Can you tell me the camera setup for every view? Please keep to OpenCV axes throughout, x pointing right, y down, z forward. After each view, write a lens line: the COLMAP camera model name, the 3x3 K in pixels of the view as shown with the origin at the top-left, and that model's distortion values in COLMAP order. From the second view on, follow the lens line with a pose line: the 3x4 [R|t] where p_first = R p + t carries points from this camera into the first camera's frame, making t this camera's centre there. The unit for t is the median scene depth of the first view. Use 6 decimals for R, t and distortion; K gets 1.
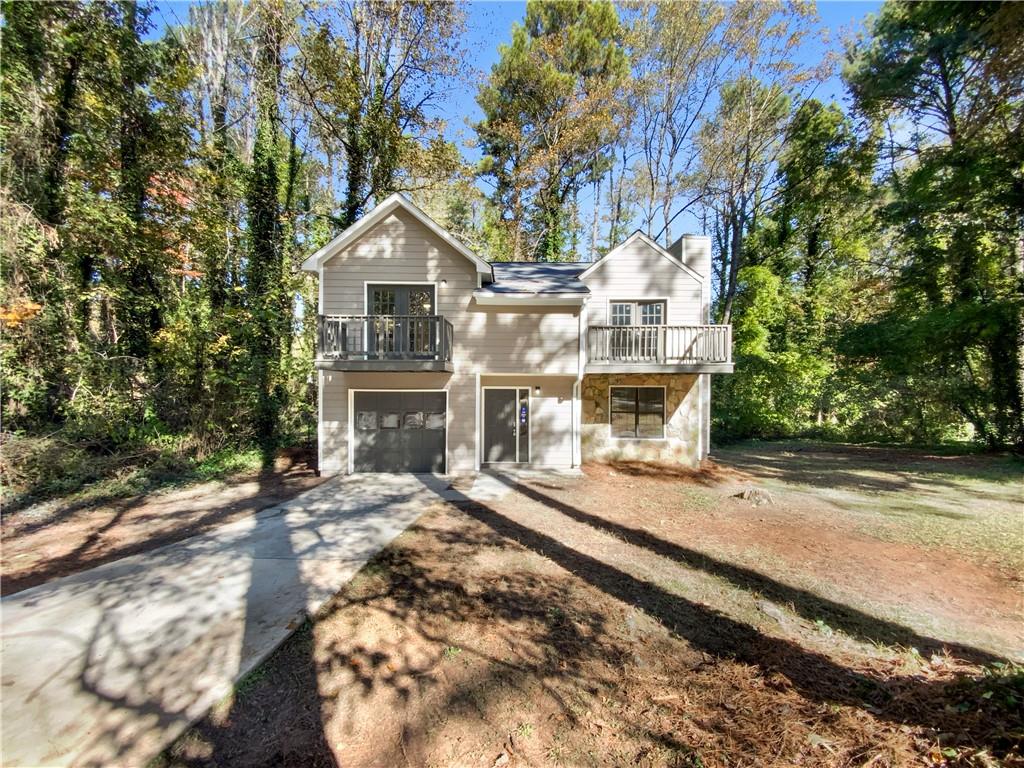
lens RADIAL K [[428.0, 0, 514.8], [0, 428.0, 381.0], [0, 0, 1]] dist [0.004009, -0.000019]
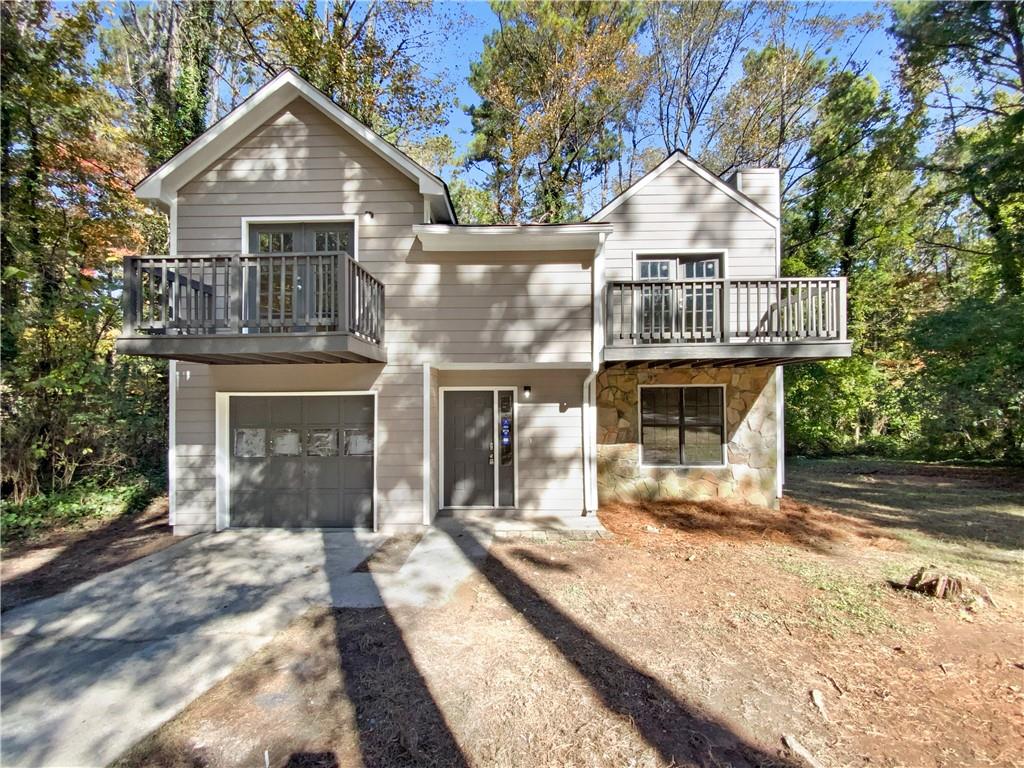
lens RADIAL K [[426.2, 0, 513.2], [0, 426.2, 388.2], [0, 0, 1]] dist [-0.001400, -0.000260]
pose [[0.999704, -0.013389, -0.020337, 0.046284], [0.012967, 0.999701, -0.020710, 0.029314], [0.020608, 0.020441, 0.999579, 0.378402]]
